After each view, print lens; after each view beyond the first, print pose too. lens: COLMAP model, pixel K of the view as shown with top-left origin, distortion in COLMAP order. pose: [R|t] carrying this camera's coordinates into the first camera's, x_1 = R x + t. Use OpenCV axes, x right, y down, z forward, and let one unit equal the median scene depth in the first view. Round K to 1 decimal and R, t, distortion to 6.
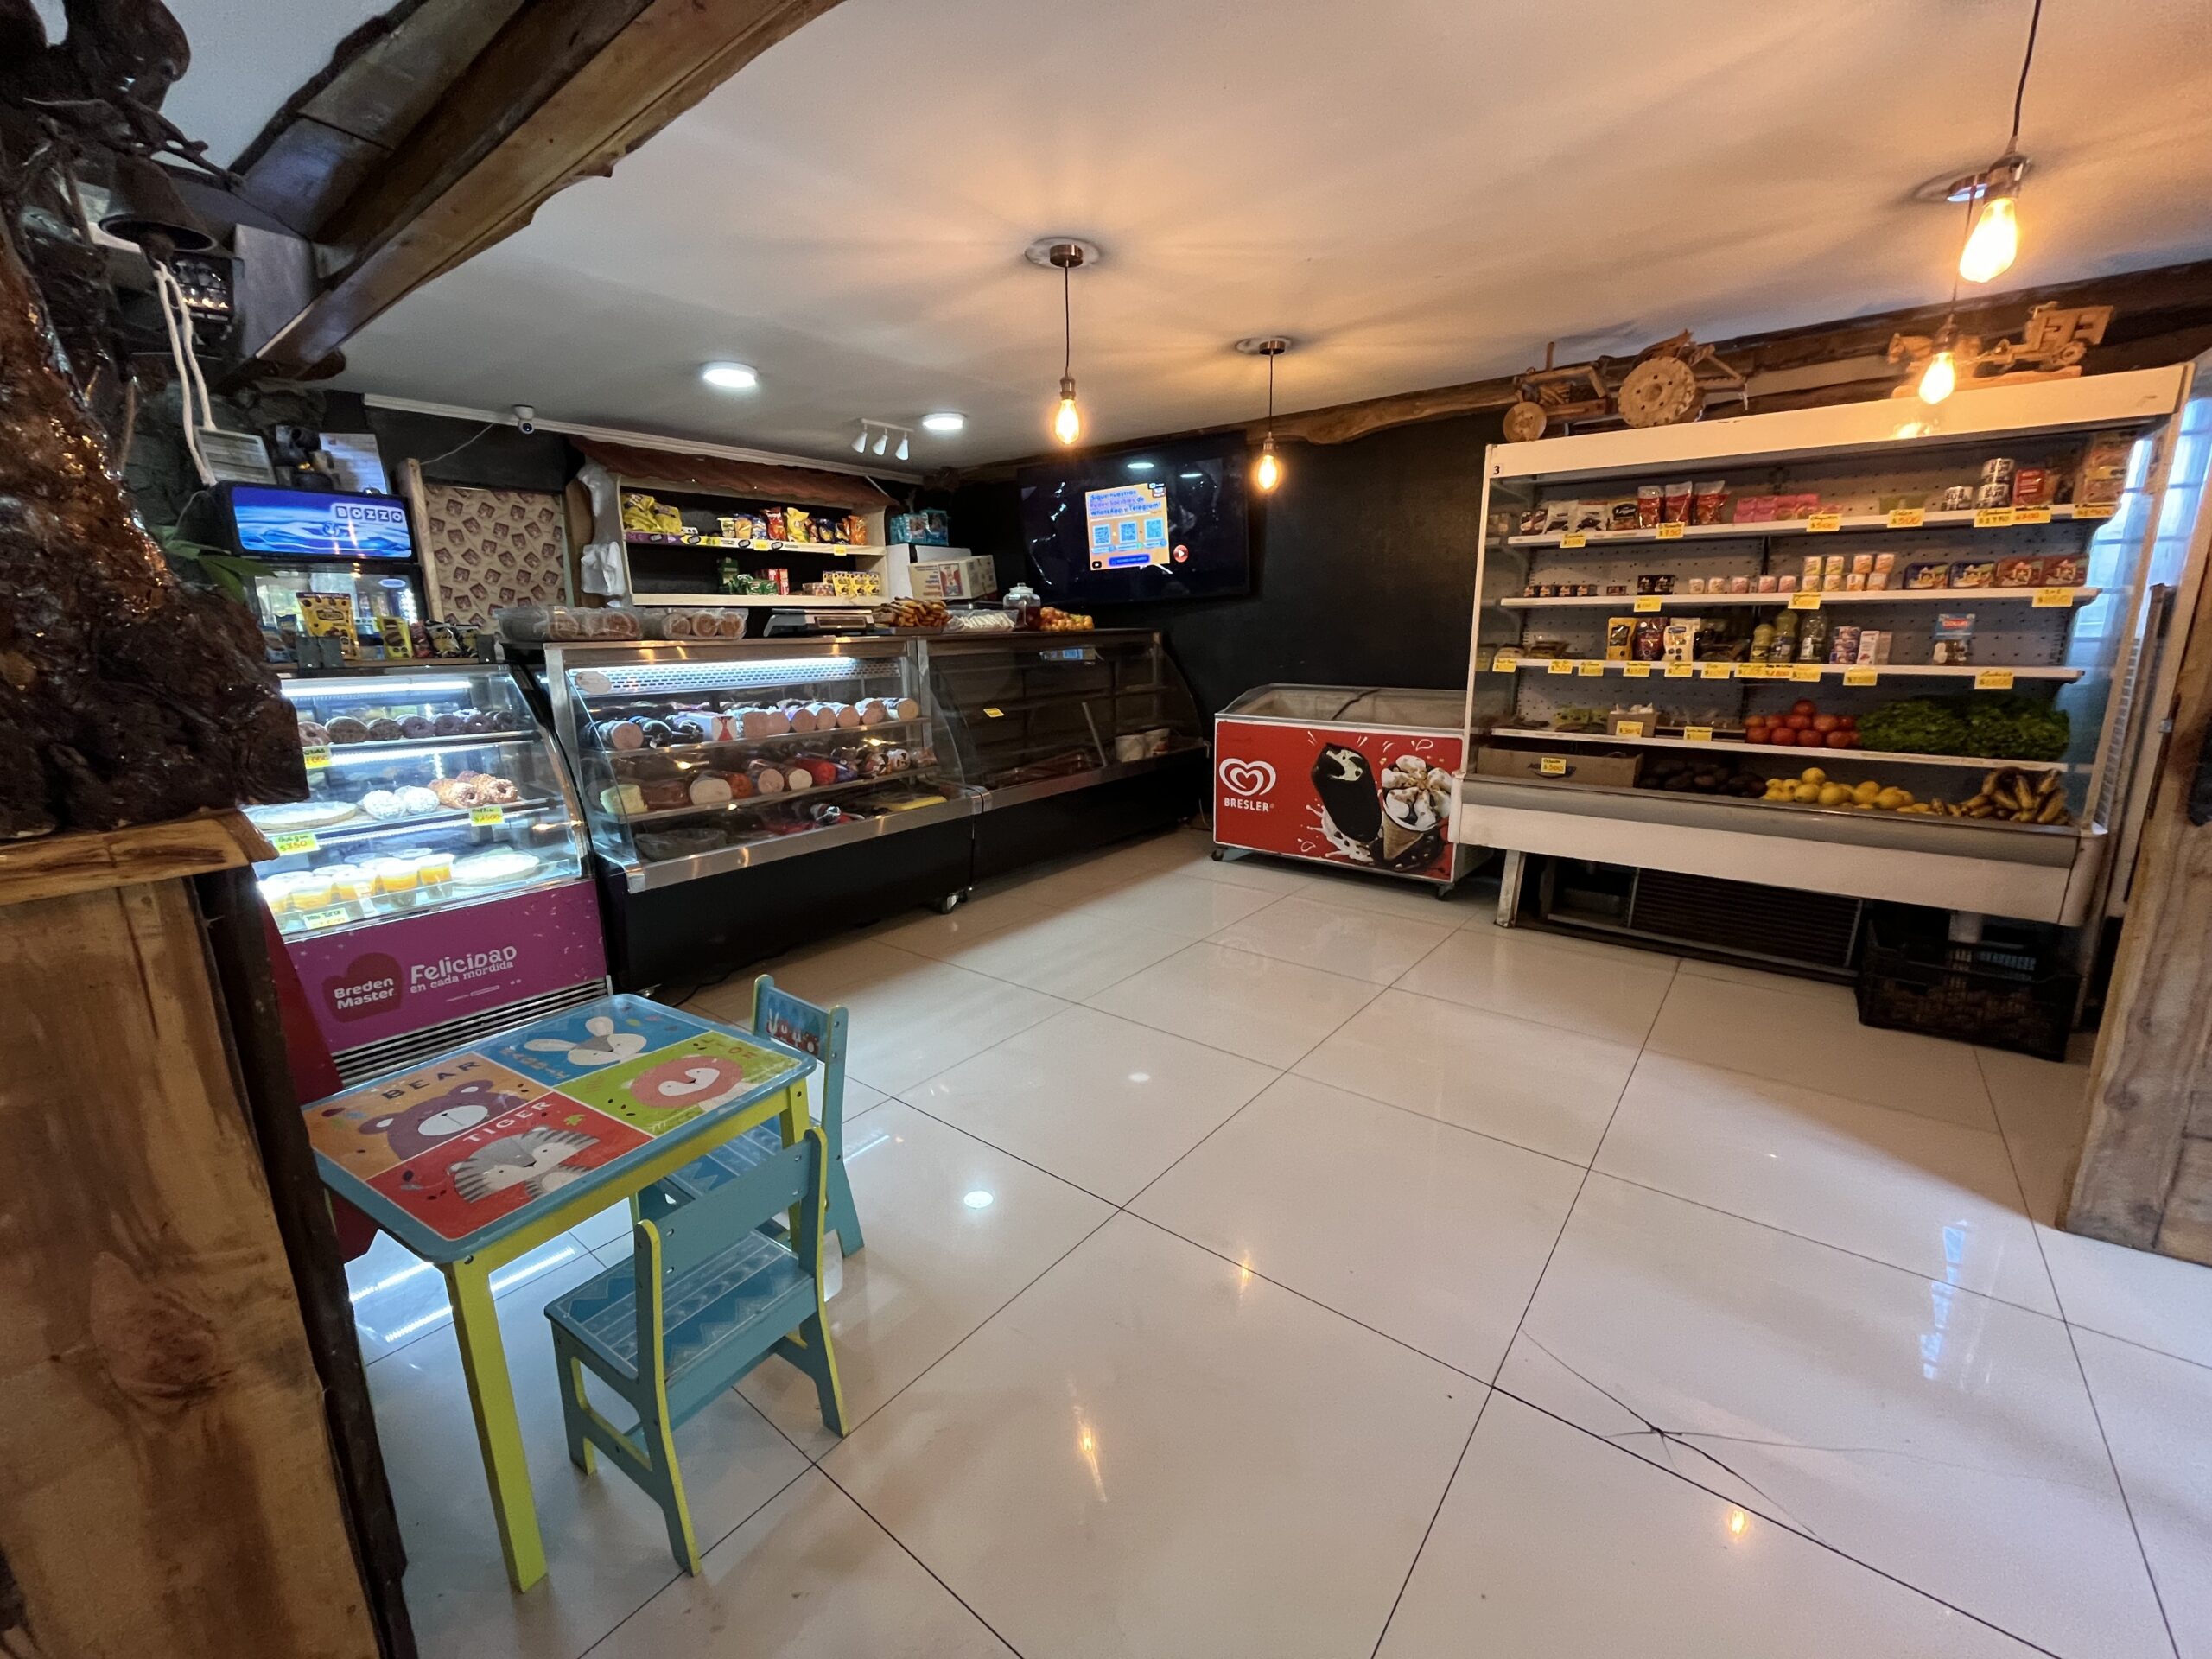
lens RADIAL K [[899.4, 0, 1105.7], [0, 899.4, 823.5], [0, 0, 1]] dist [-0.001796, -0.000140]
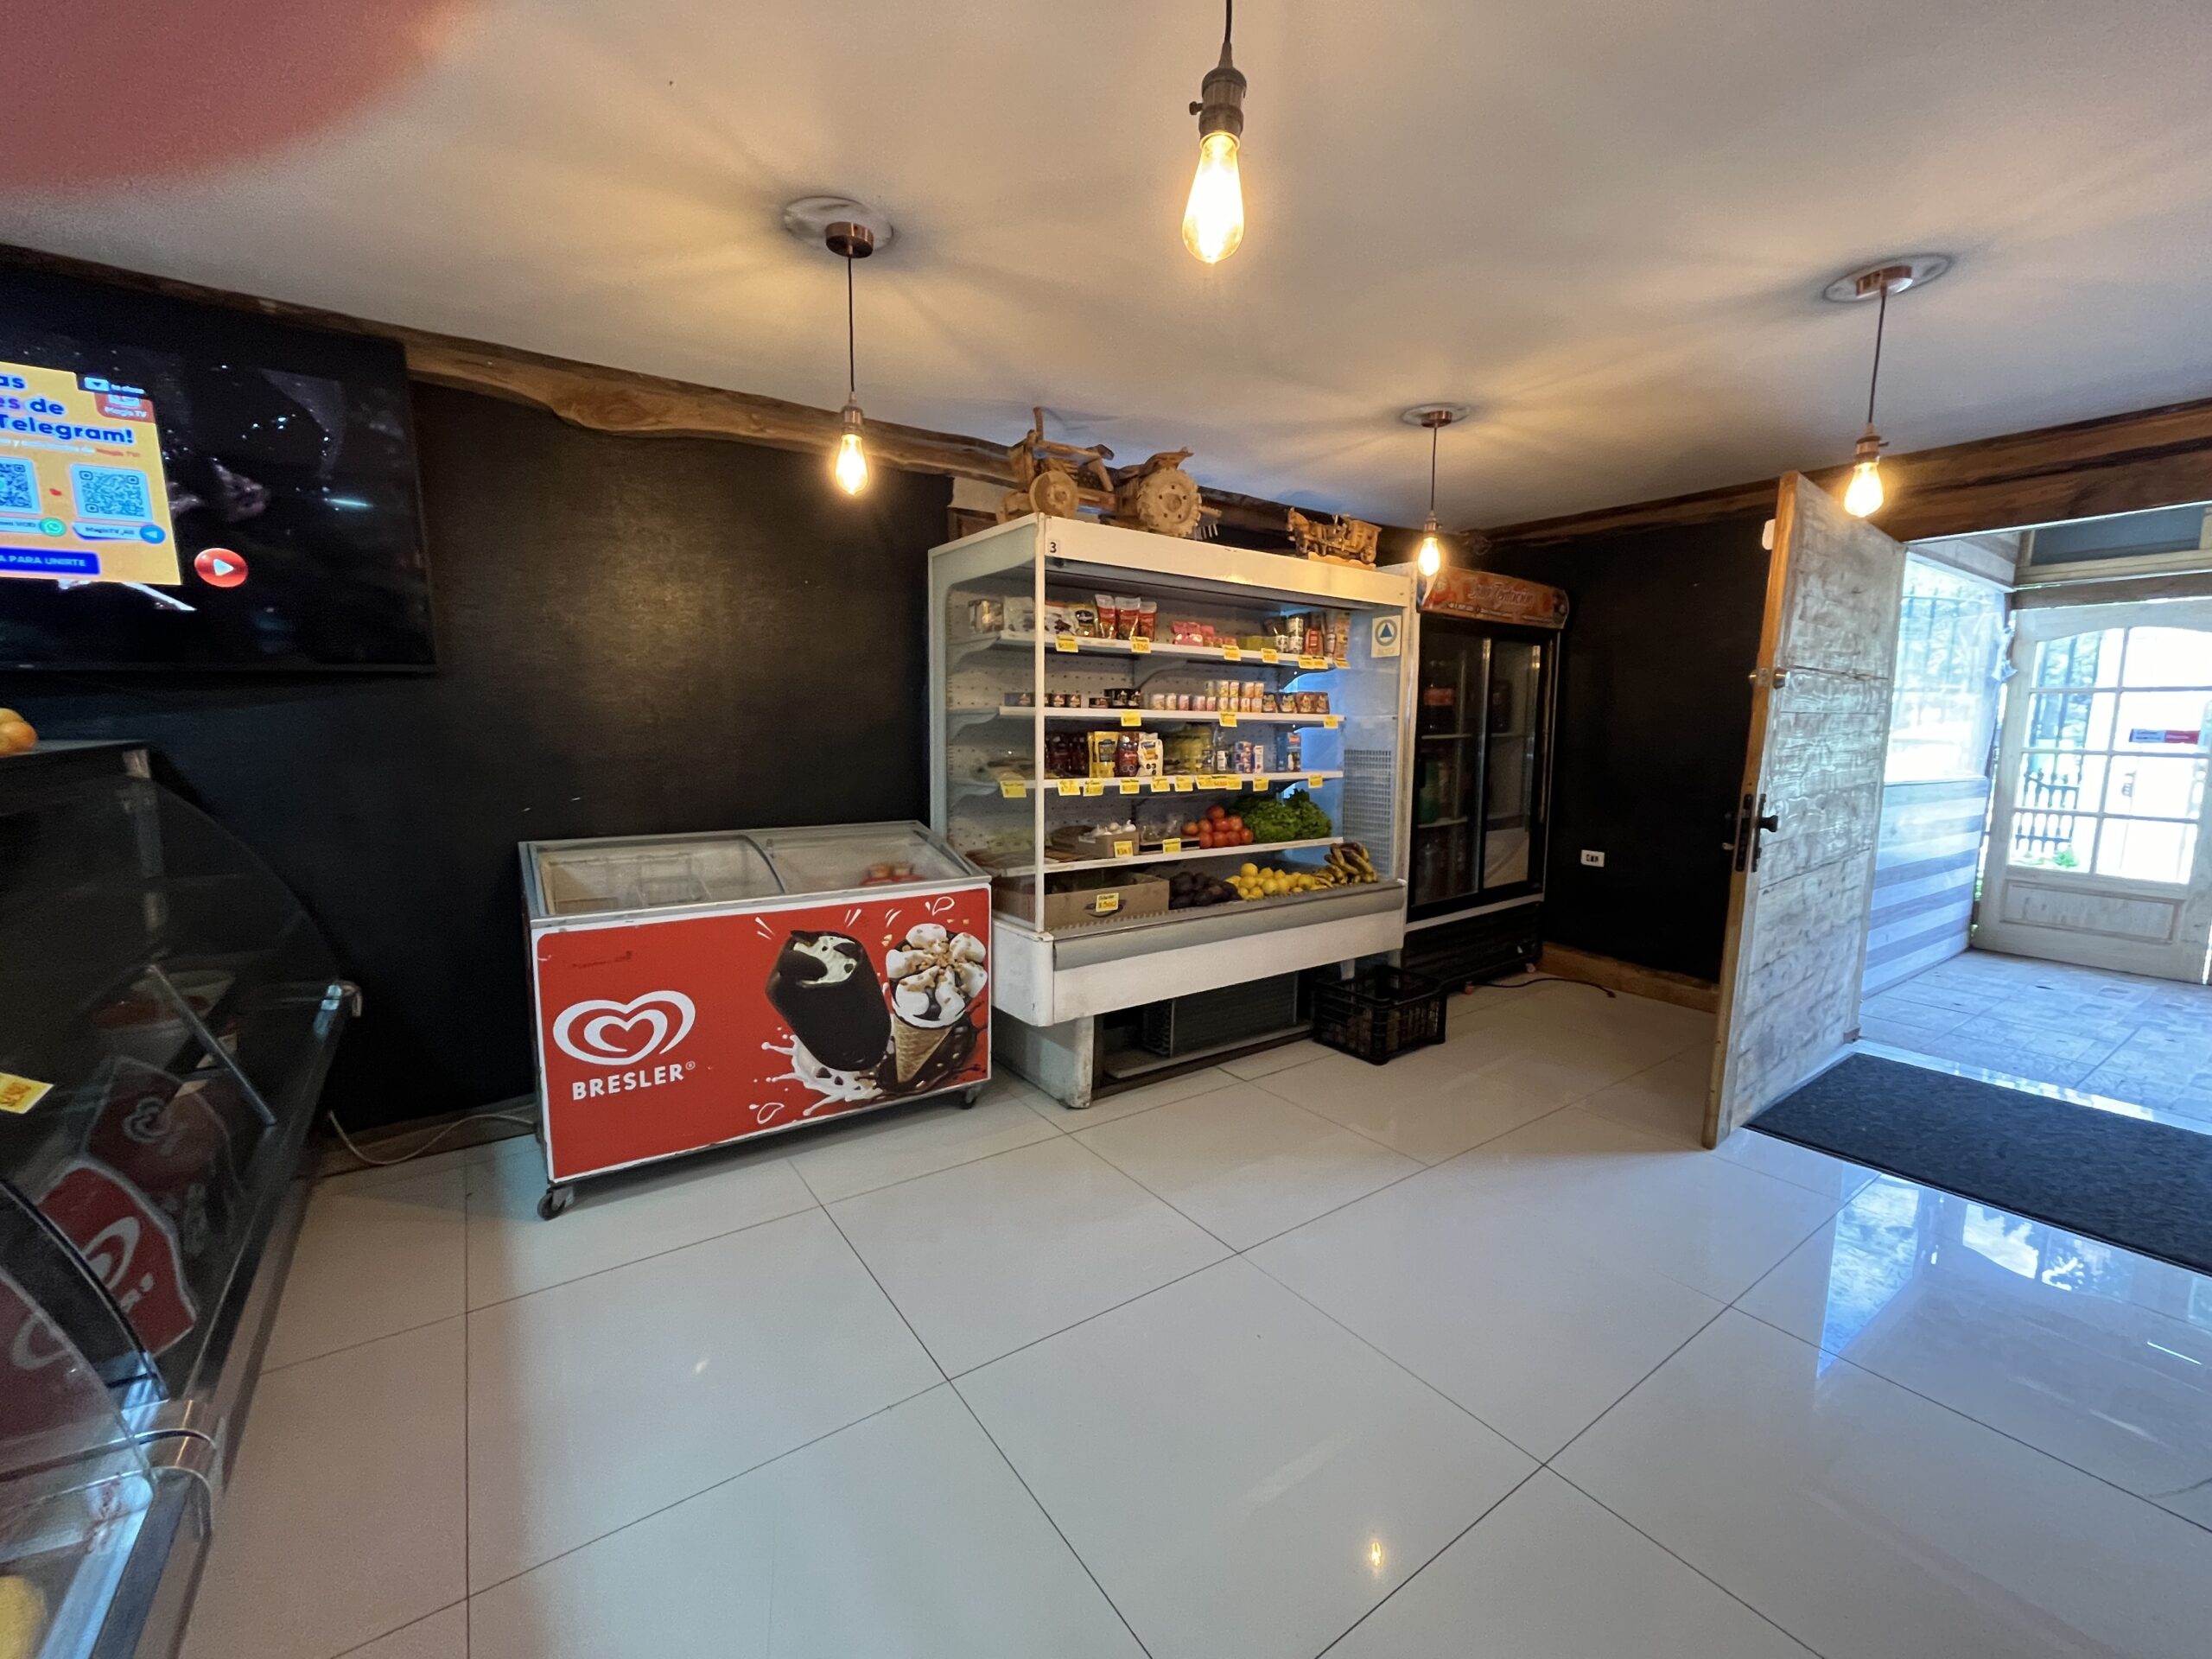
lens RADIAL K [[899.4, 0, 1111.5], [0, 899.4, 826.6], [0, 0, 1]] dist [-0.001796, -0.000140]
pose [[0.287270, -0.098043, 0.952819, -0.316624], [0.193752, 0.980132, 0.042438, -0.174549], [-0.938049, 0.172419, 0.300559, 0.745336]]
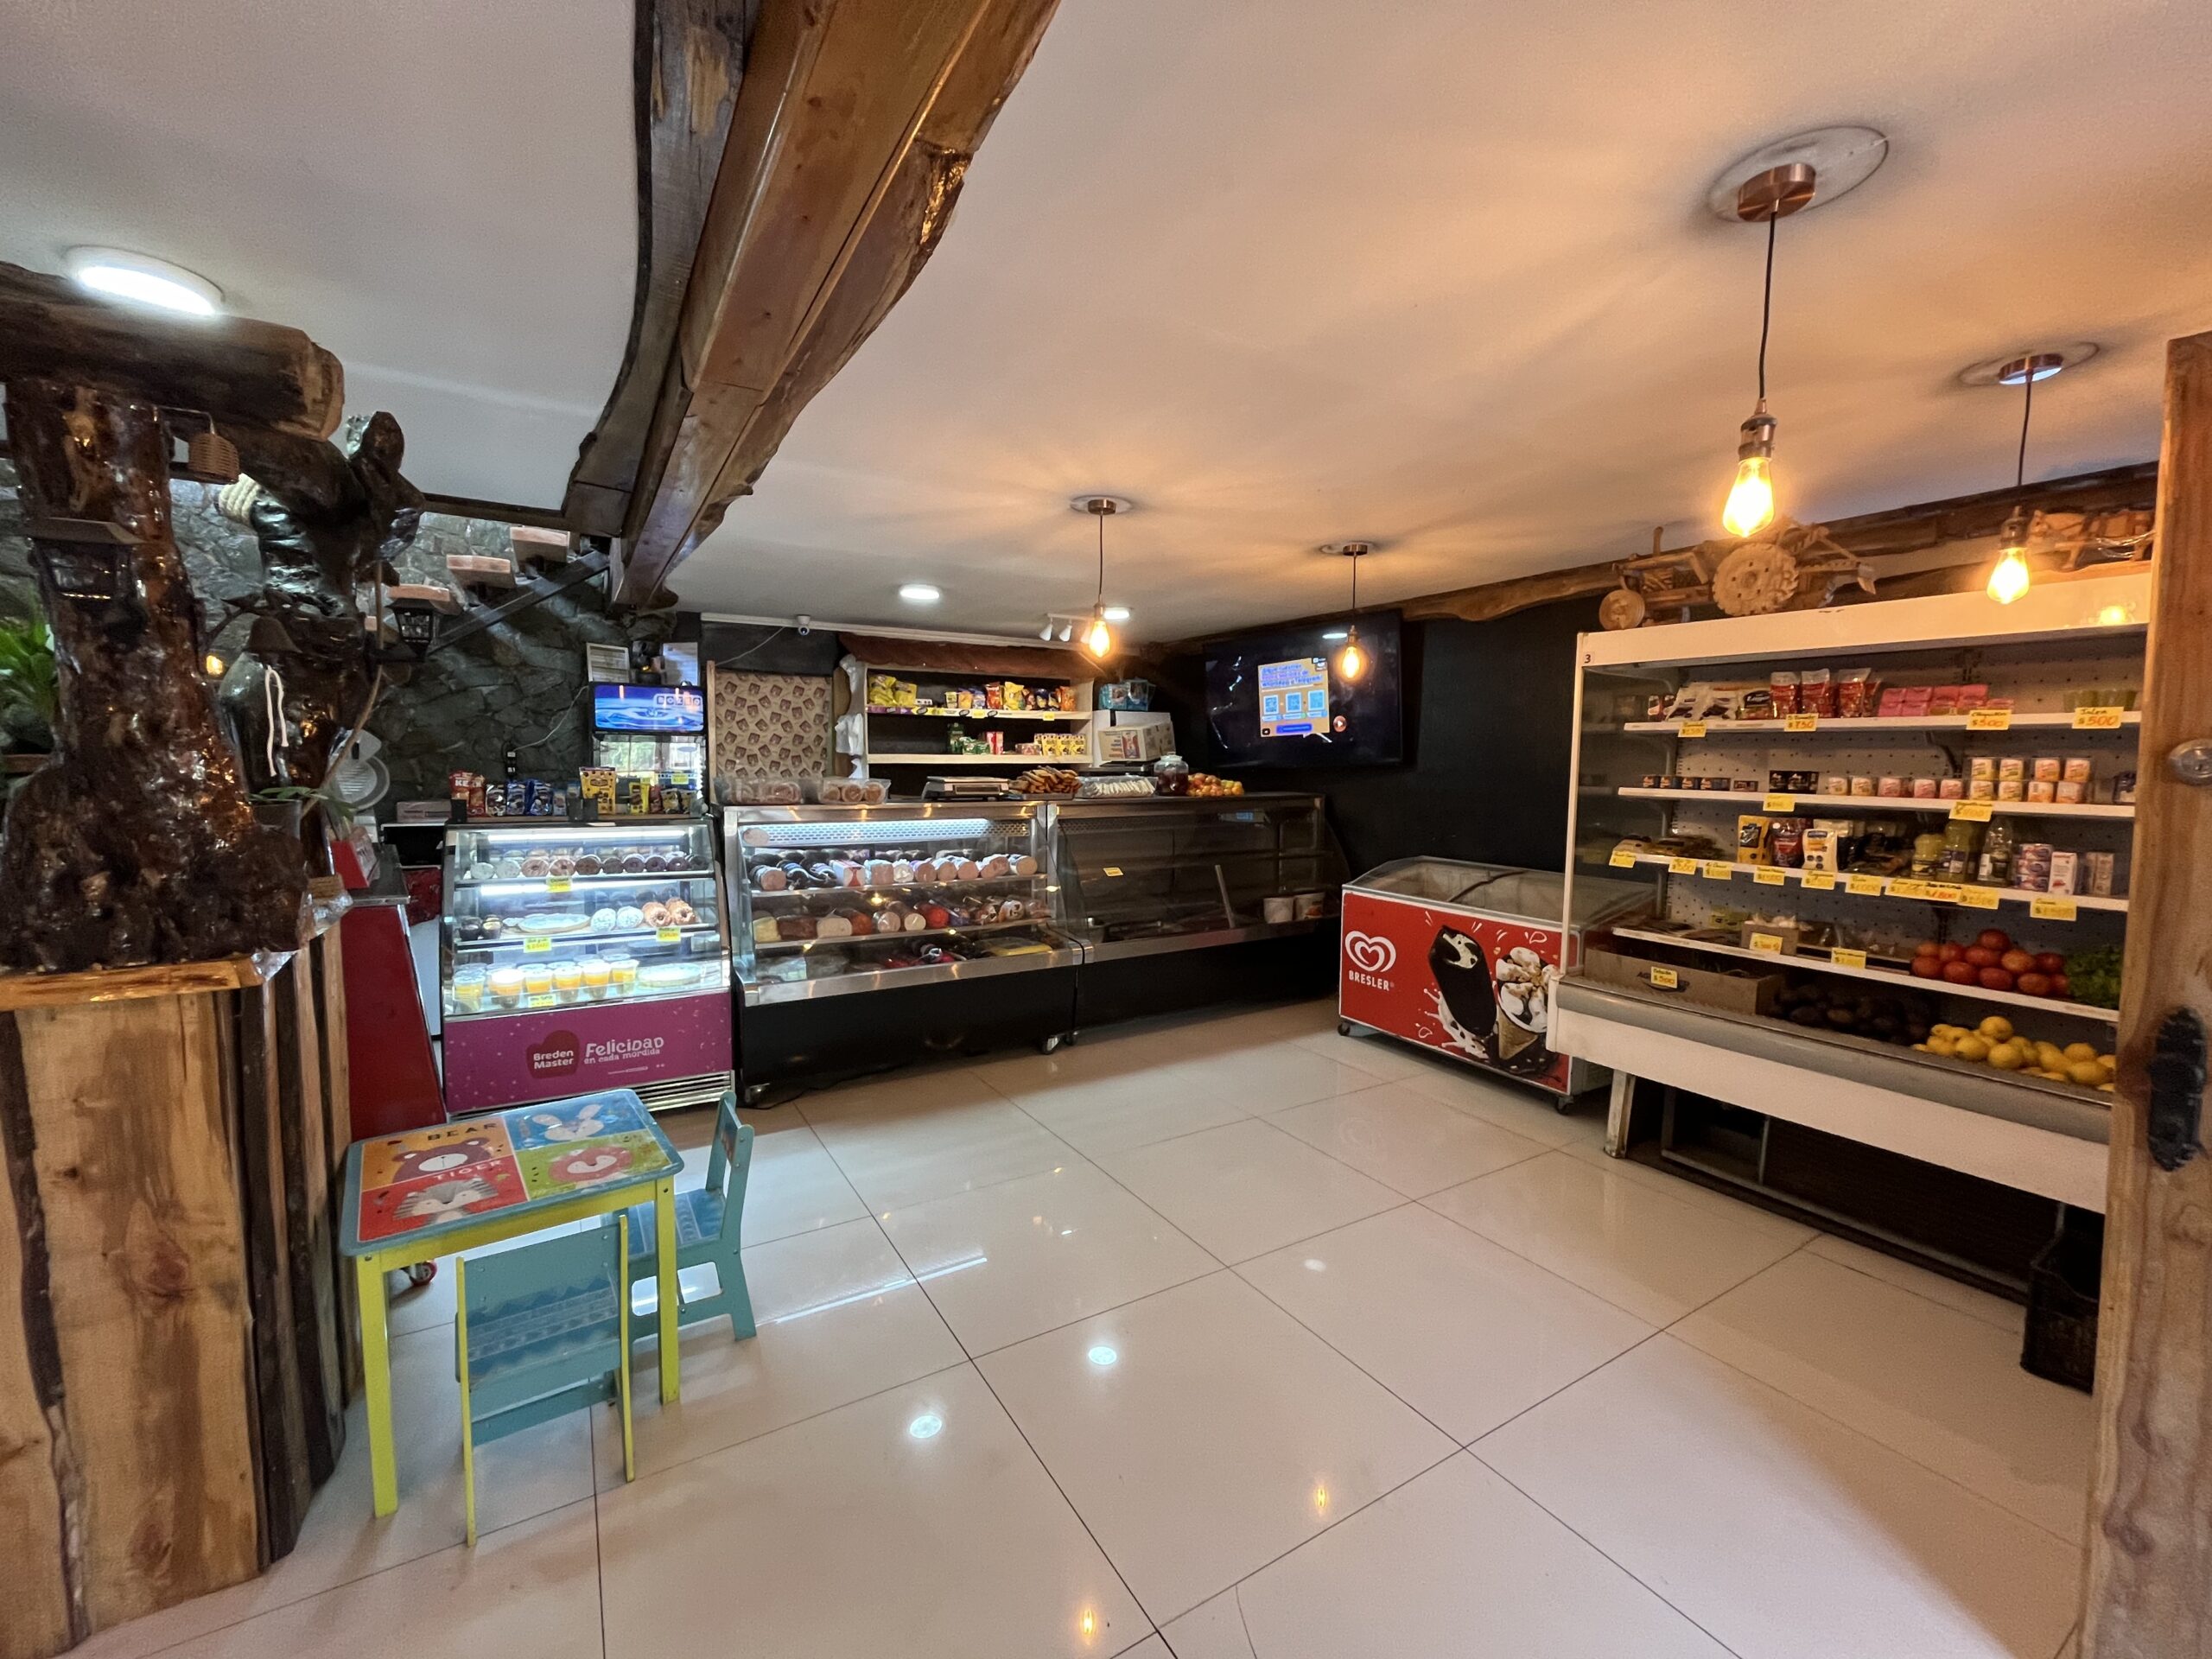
lens RADIAL K [[899.4, 0, 1107.7], [0, 899.4, 825.4], [0, 0, 1]] dist [-0.001796, -0.000140]
pose [[0.937074, 0.047119, -0.345937, 0.291118], [-0.095988, 0.987437, -0.125515, -0.049631], [0.335677, 0.150822, 0.929824, -0.028692]]
